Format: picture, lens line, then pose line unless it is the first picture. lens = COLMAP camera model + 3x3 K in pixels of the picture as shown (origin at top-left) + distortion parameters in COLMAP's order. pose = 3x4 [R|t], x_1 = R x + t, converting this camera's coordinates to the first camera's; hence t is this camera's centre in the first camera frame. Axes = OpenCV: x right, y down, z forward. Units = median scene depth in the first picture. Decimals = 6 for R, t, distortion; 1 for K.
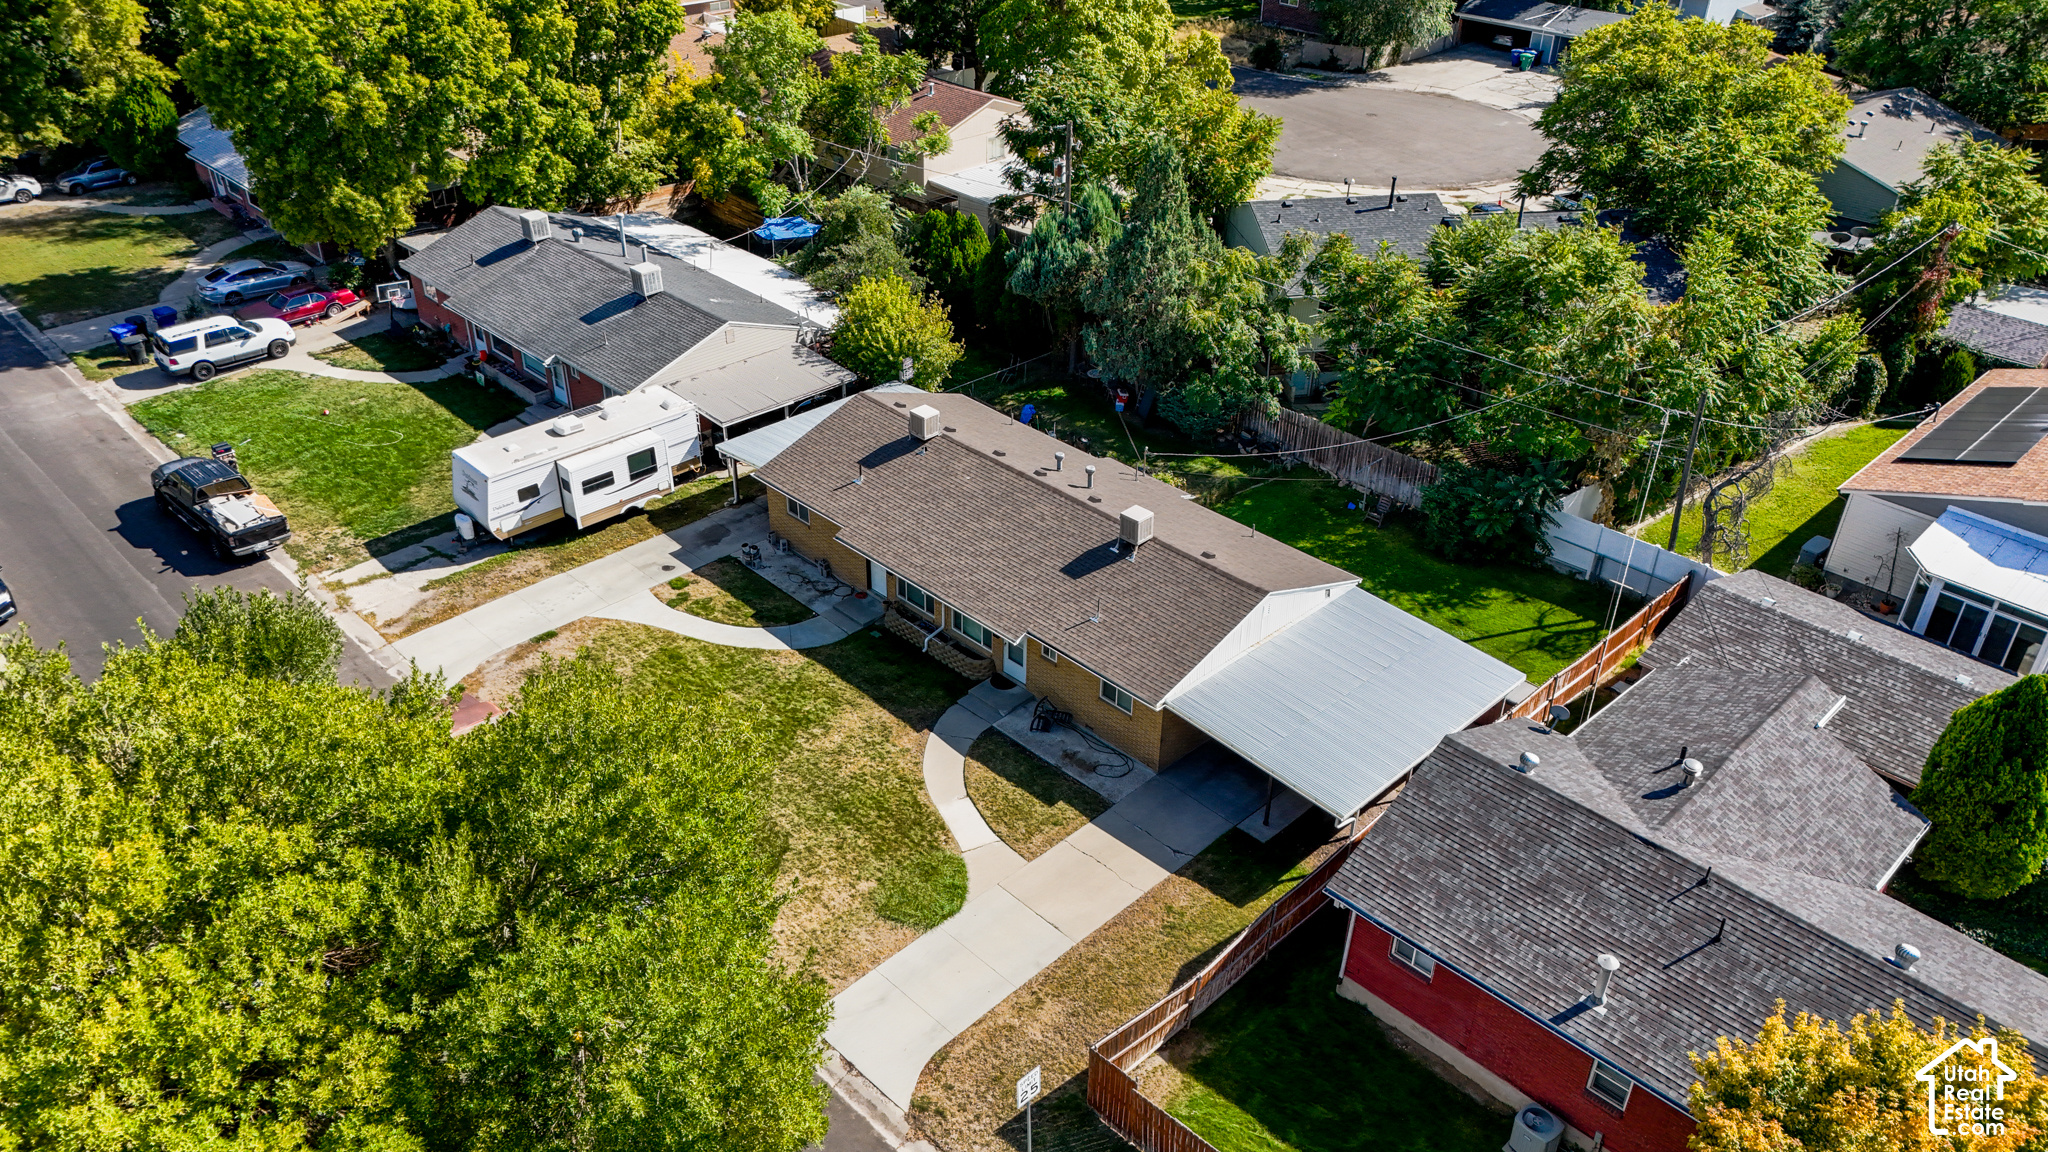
lens RADIAL K [[1518.8, 0, 1024.0], [0, 1518.8, 576.0], [0, 0, 1]] dist [0.036805, -0.008999]
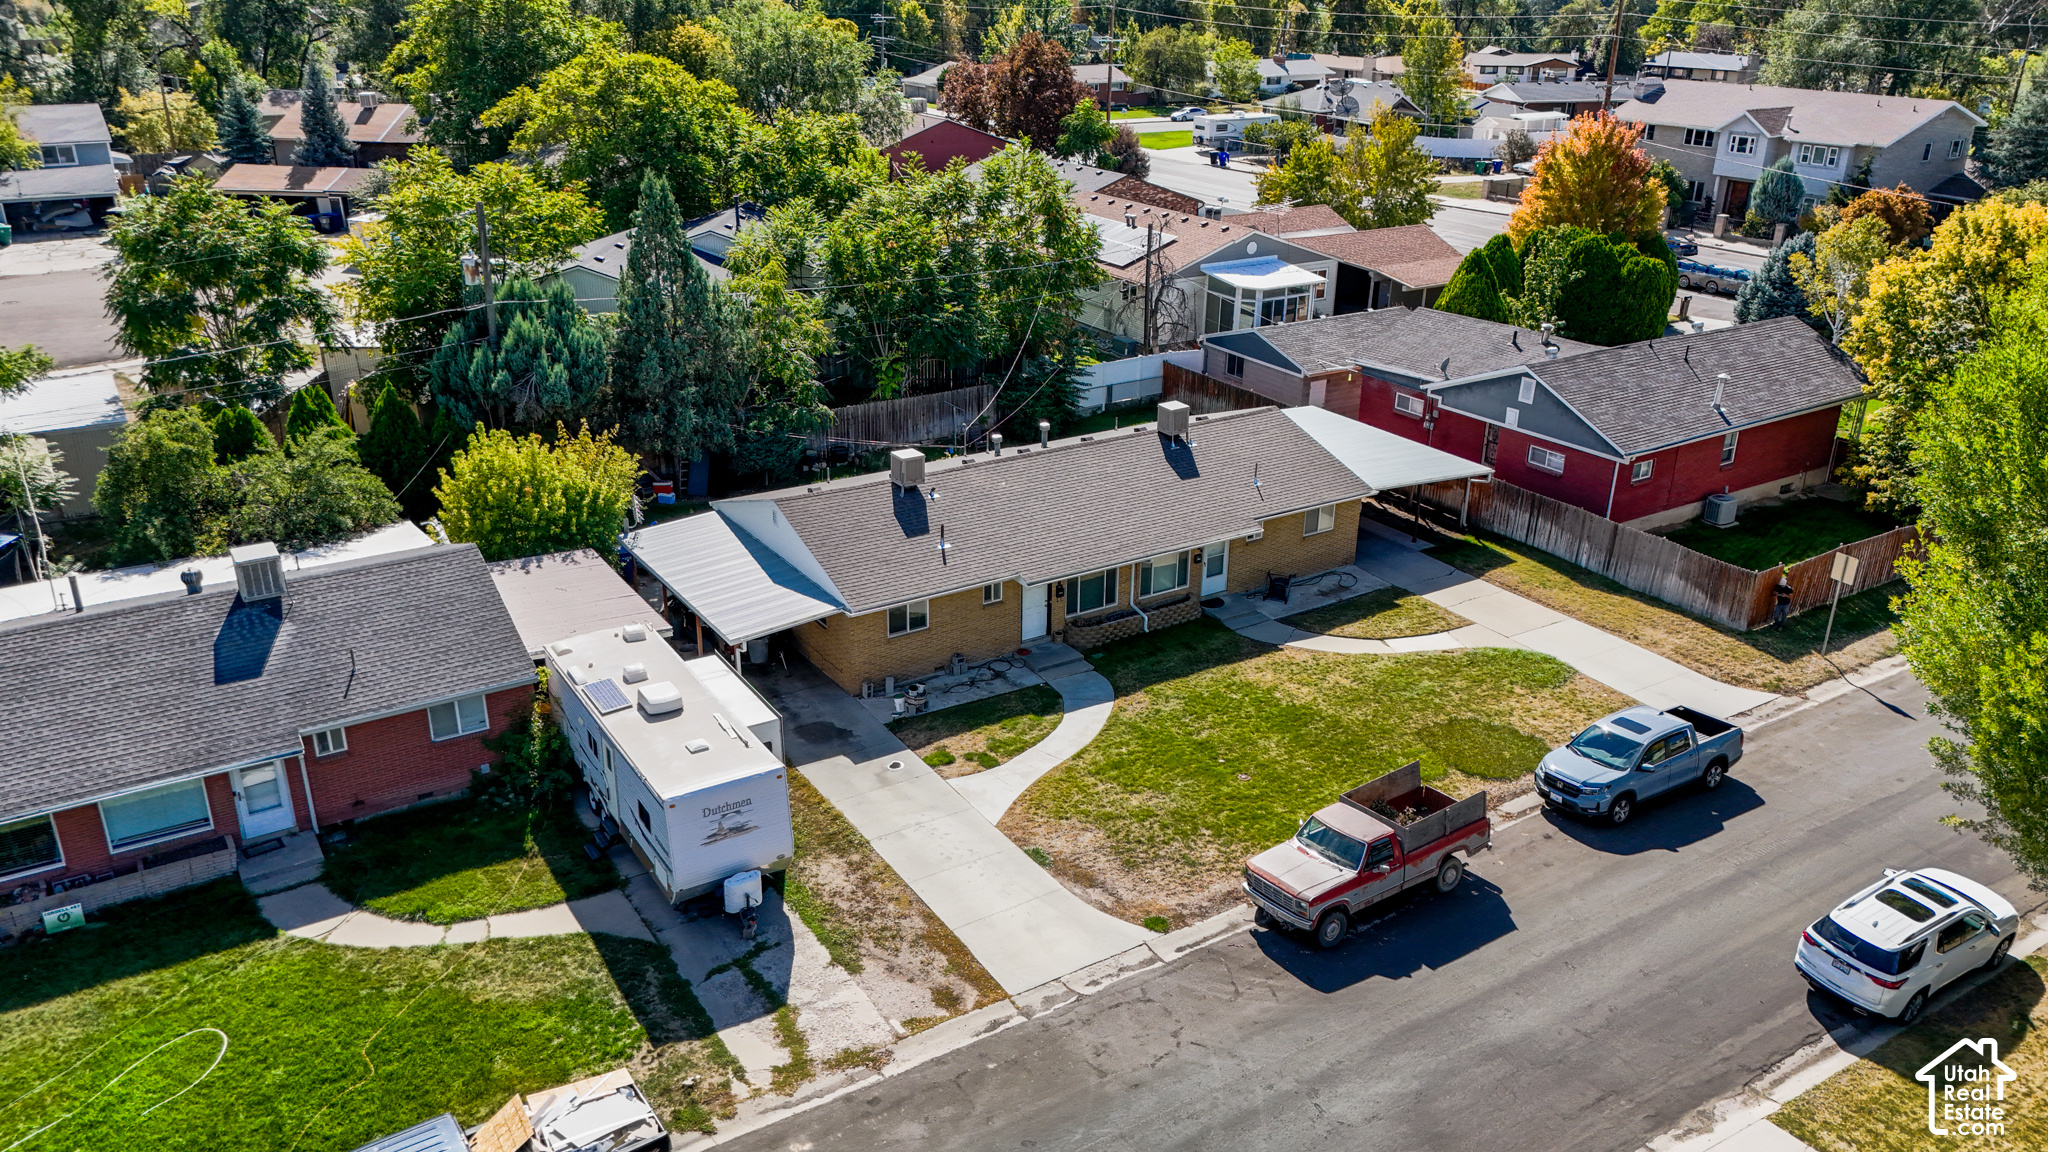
lens RADIAL K [[1518.8, 0, 1024.0], [0, 1518.8, 576.0], [0, 0, 1]] dist [0.036805, -0.008999]
pose [[0.207678, -0.388140, 0.897896, -0.830441], [0.507141, 0.827637, 0.240470, -0.220357], [-0.836468, 0.405419, 0.368724, 0.656468]]
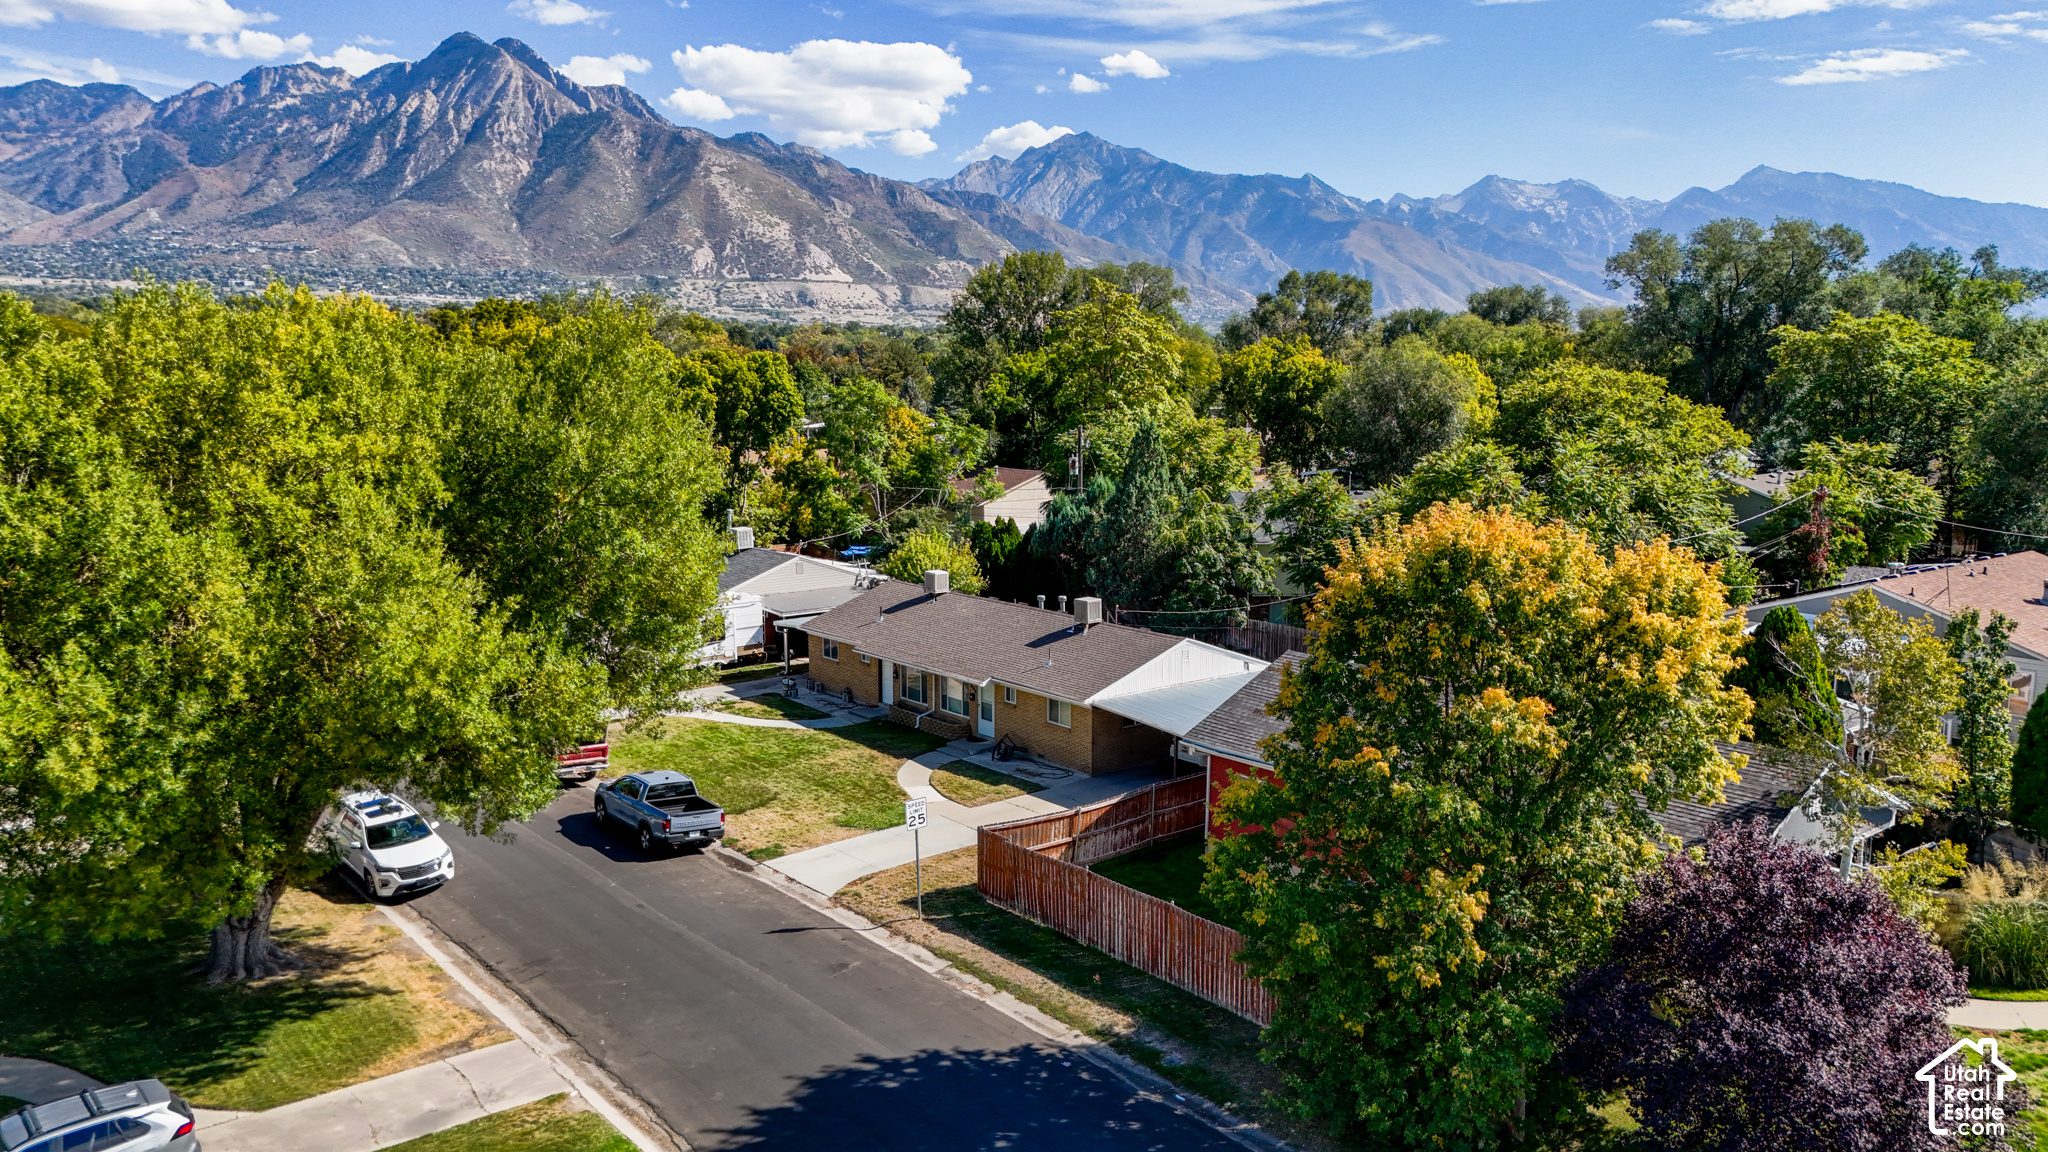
lens RADIAL K [[1527.9, 0, 1005.4], [0, 1527.9, 465.9], [0, 0, 1]] dist [0.040030, -0.002261]
pose [[0.993921, -0.012311, -0.109406, 0.128556], [-0.040138, 0.884817, -0.464206, 0.392675], [0.102519, 0.465775, 0.878944, -0.139331]]
